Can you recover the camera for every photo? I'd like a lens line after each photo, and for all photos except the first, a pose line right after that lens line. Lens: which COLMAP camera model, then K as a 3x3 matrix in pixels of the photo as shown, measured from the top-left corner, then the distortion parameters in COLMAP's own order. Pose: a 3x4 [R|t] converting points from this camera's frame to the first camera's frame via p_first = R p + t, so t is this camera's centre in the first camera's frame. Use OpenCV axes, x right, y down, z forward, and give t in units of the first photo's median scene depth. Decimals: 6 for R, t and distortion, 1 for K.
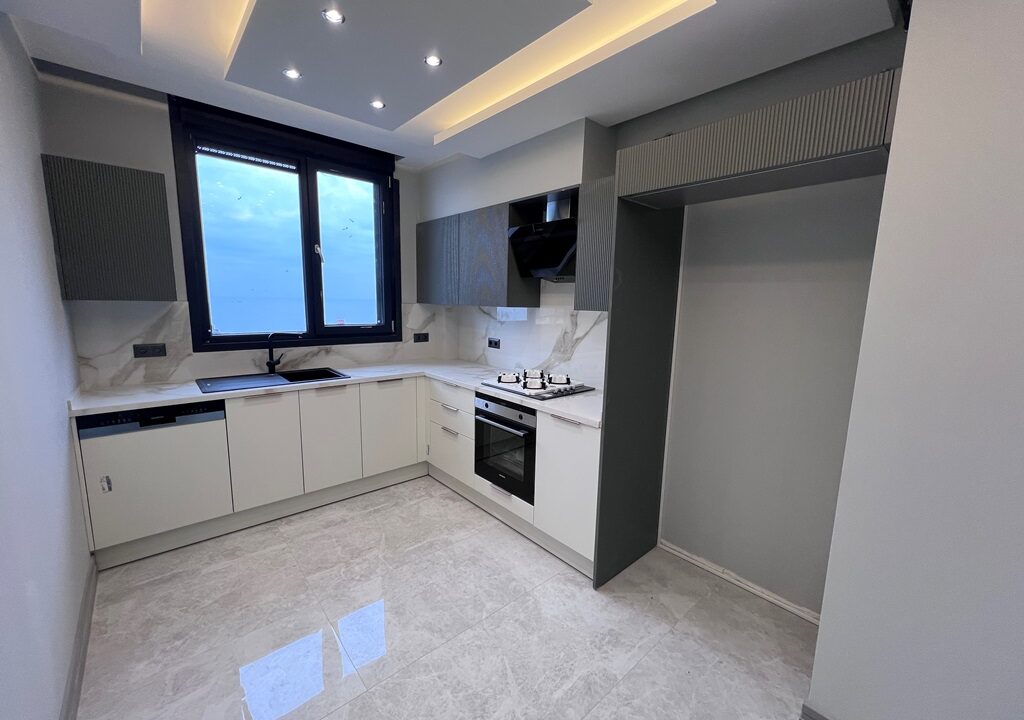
lens RADIAL K [[412.6, 0, 510.2], [0, 412.6, 363.2], [0, 0, 1]] dist [-0.004060, 0.000183]
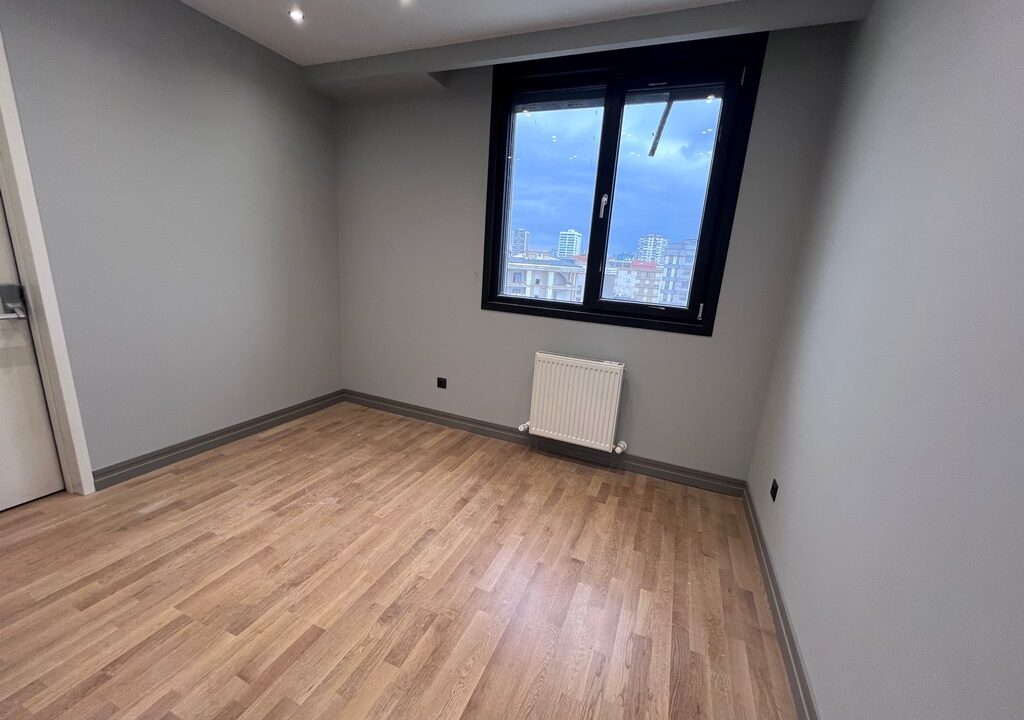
lens RADIAL K [[409.4, 0, 512.6], [0, 409.4, 359.5], [0, 0, 1]] dist [0.000285, 0.001034]
pose [[0.436426, 0.215441, -0.873566, 0.260863], [-0.195502, 0.970419, 0.141656, -0.072715], [0.878243, 0.108961, 0.465635, 0.649201]]
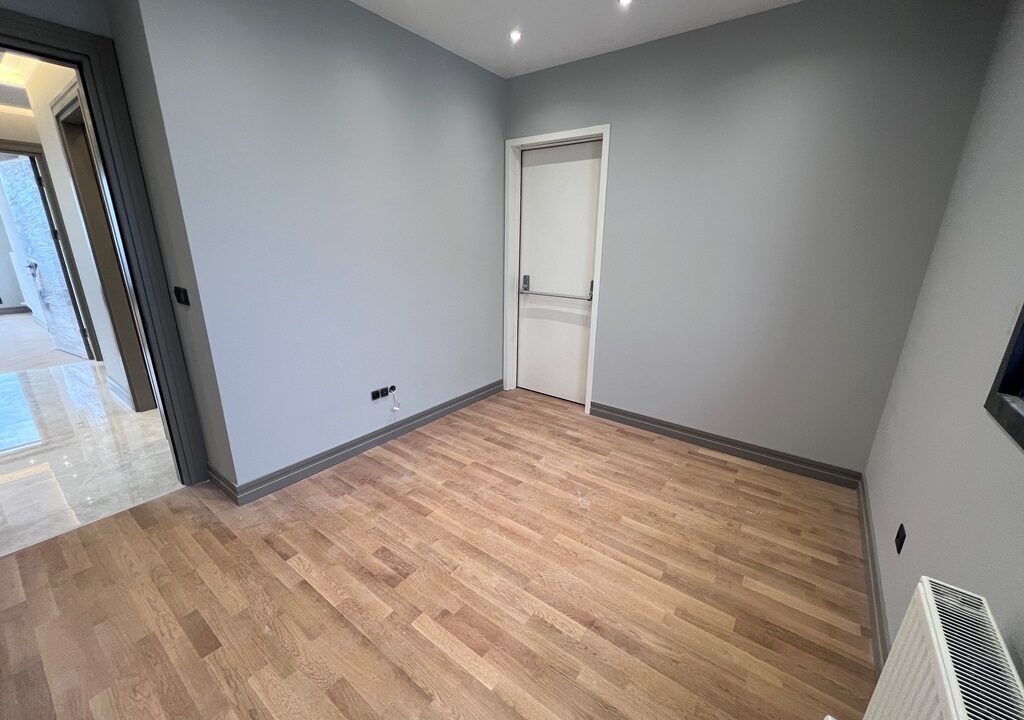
lens RADIAL K [[409.4, 0, 514.1], [0, 409.4, 365.1], [0, 0, 1]] dist [0.000285, 0.001034]
pose [[-0.976974, 0.026830, -0.211663, -0.289291], [-0.069303, 0.898361, 0.433756, -0.218274], [0.201788, 0.438438, -0.875816, 1.360780]]
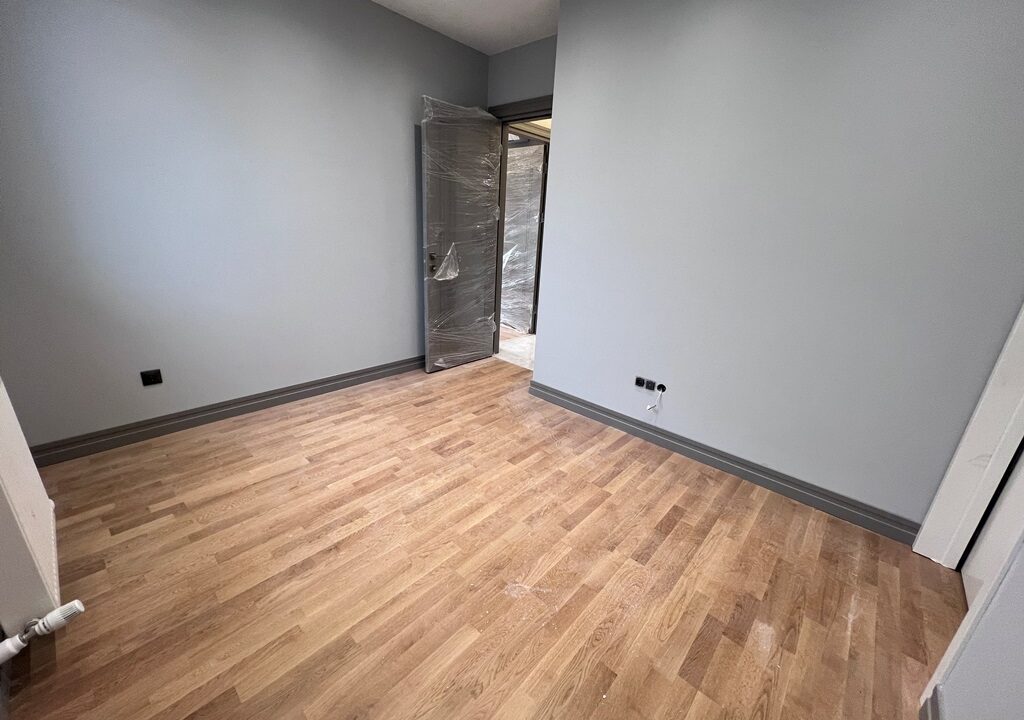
lens RADIAL K [[409.4, 0, 512.0], [0, 409.4, 361.9], [0, 0, 1]] dist [0.000285, 0.001034]
pose [[-0.107046, -0.343000, 0.933216, -1.054295], [0.099536, 0.930197, 0.353308, -0.089136], [-0.989259, 0.130709, -0.065433, 0.748173]]
